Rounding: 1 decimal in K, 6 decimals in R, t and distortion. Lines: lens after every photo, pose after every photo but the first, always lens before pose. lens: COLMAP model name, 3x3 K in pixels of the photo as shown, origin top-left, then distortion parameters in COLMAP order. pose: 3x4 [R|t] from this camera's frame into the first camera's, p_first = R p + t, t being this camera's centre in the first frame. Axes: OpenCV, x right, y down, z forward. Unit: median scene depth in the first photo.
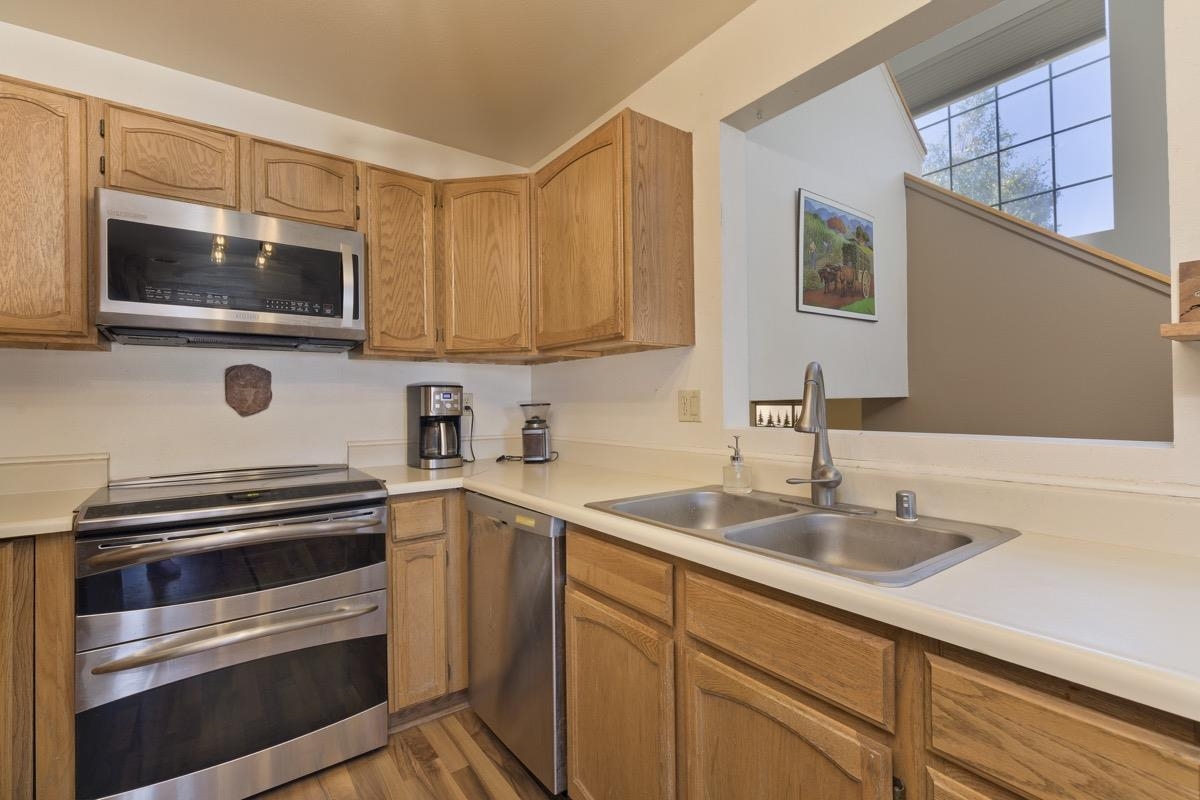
lens RADIAL K [[549.5, 0, 616.3], [0, 549.5, 400.6], [0, 0, 1]] dist [0.005077, 0.000205]
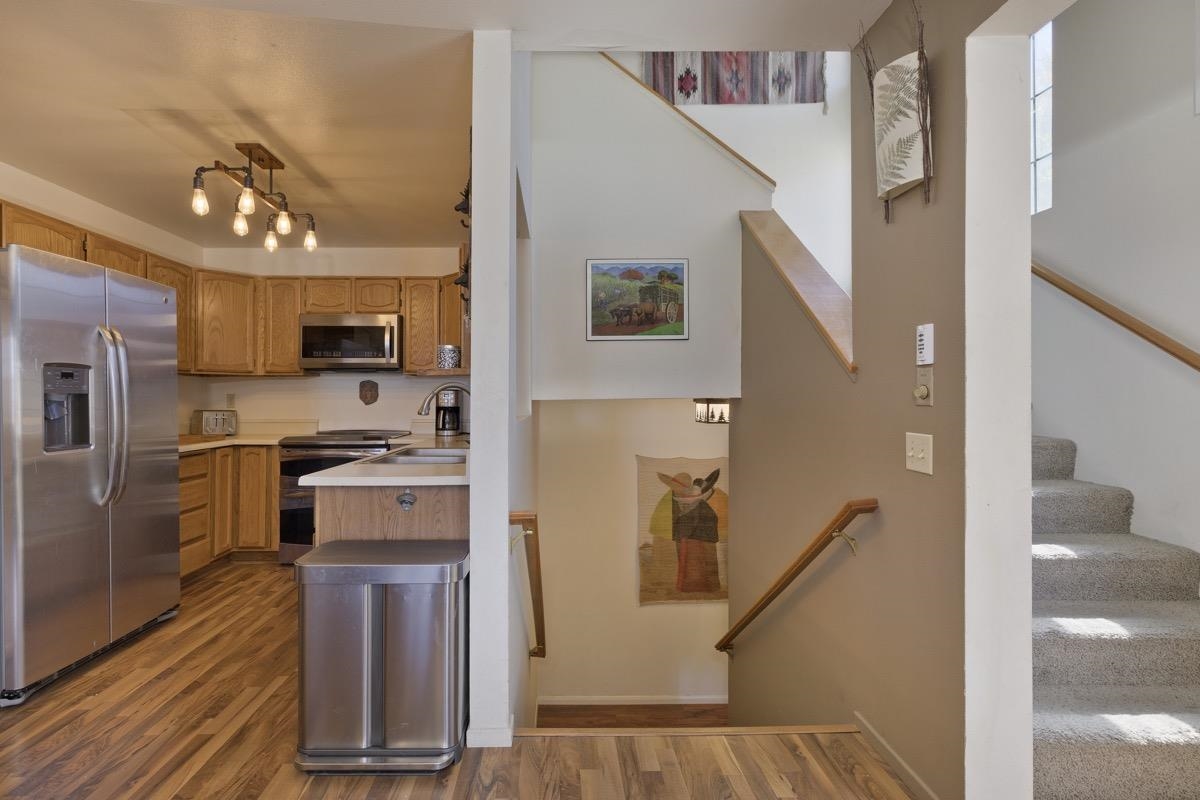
lens RADIAL K [[564.0, 0, 550.5], [0, 564.0, 391.7], [0, 0, 1]] dist [0.013578, -0.000522]
pose [[0.797827, 0.000735, -0.602886, 1.119471], [-0.004167, 0.999982, -0.004295, -0.015309], [0.602872, 0.005939, 0.797816, -0.275887]]
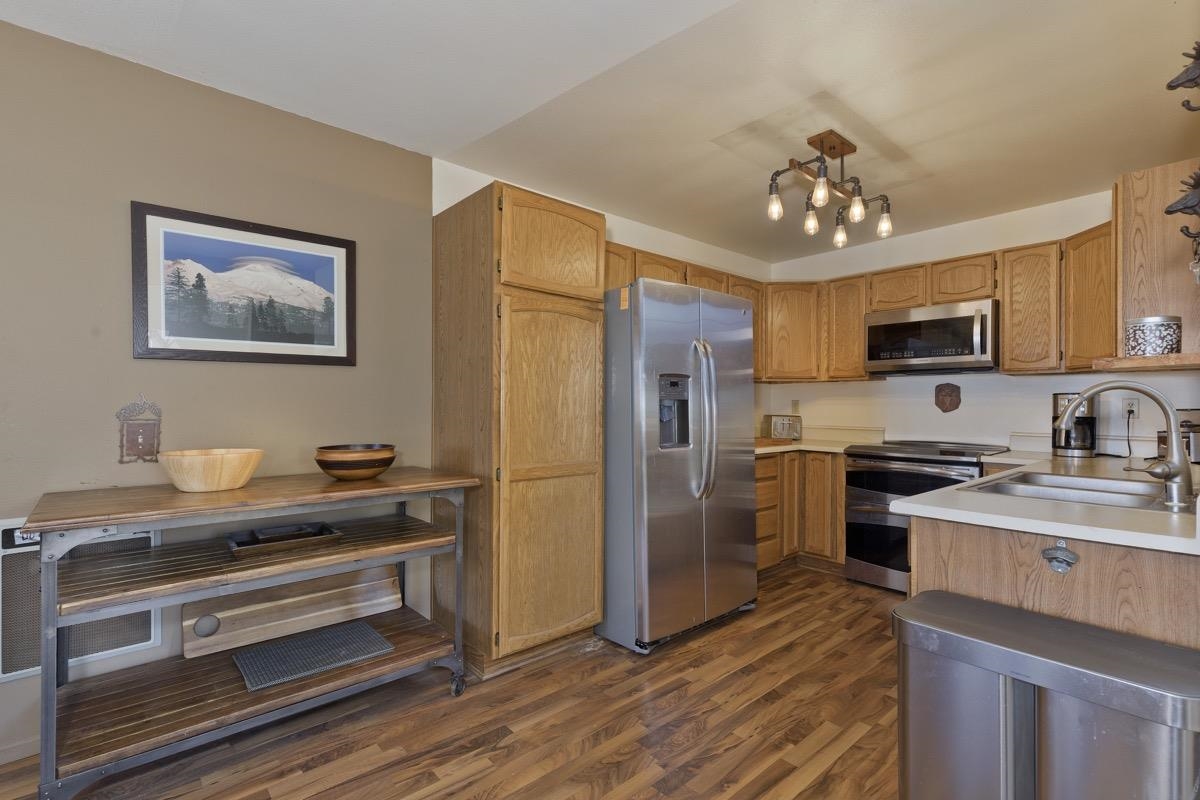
lens RADIAL K [[543.6, 0, 595.2], [0, 543.6, 404.0], [0, 0, 1]] dist [0.004155, 0.000037]
pose [[0.071137, 0.009094, -0.997425, 0.943141], [-0.001061, 0.999959, 0.009041, -0.013436], [0.997466, 0.000415, 0.071144, -0.231568]]
